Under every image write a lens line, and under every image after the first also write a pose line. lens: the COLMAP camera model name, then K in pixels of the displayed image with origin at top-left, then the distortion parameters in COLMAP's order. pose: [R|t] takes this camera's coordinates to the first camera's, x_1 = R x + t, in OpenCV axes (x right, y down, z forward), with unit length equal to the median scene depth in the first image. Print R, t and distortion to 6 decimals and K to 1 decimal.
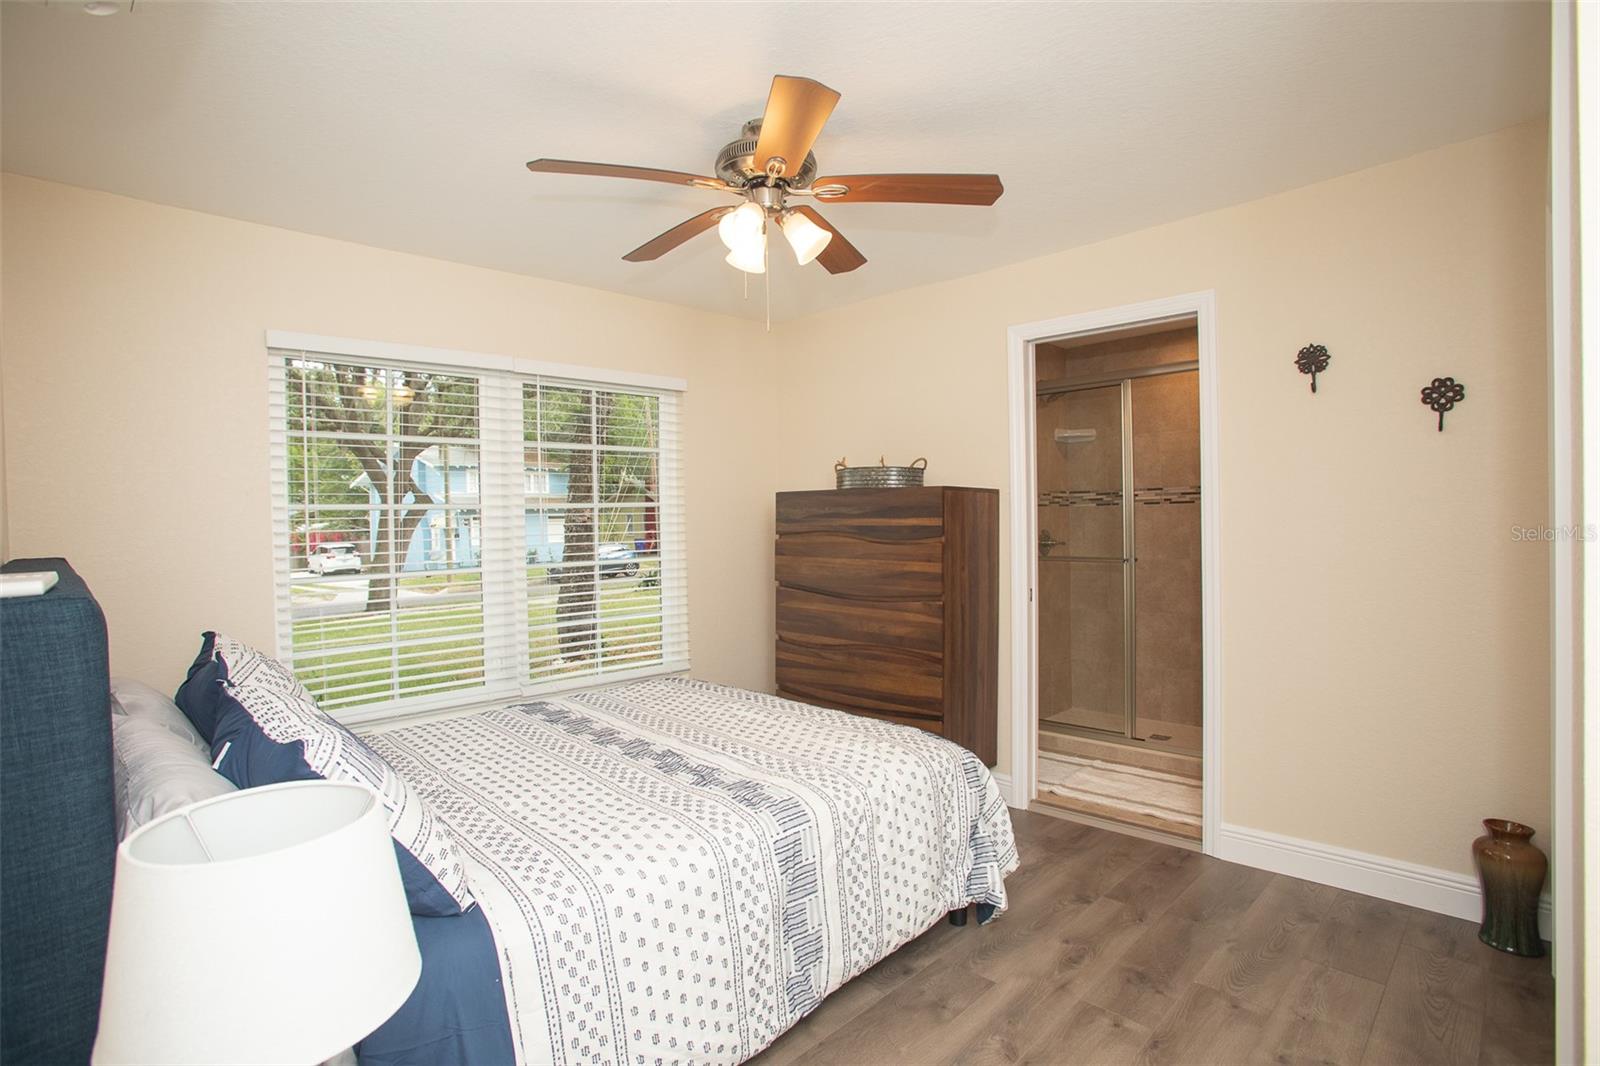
lens RADIAL K [[775.2, 0, 790.5], [0, 775.2, 532.7], [0, 0, 1]] dist [-0.077874, 0.036177]
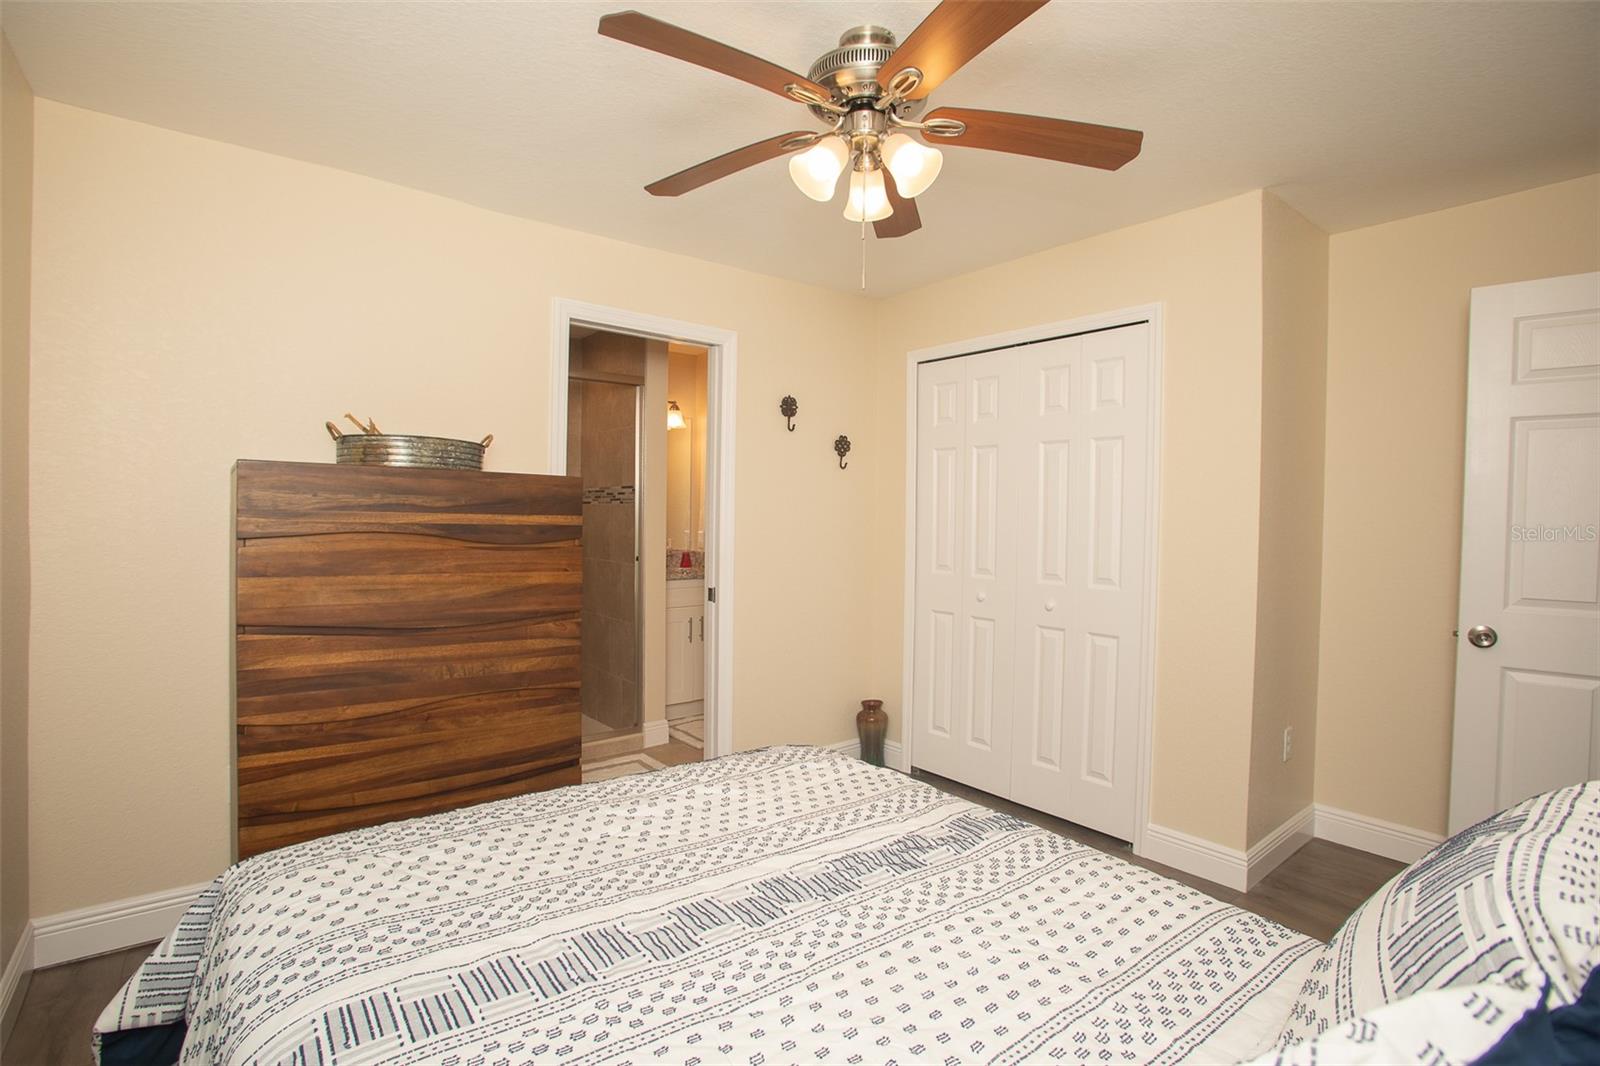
lens RADIAL K [[775.2, 0, 790.5], [0, 775.2, 532.7], [0, 0, 1]] dist [-0.077874, 0.036177]
pose [[0.104455, -0.010911, 0.994470, -0.571052], [-0.007245, 0.999905, 0.011732, -0.012123], [-0.994503, -0.008430, 0.104366, 0.666077]]
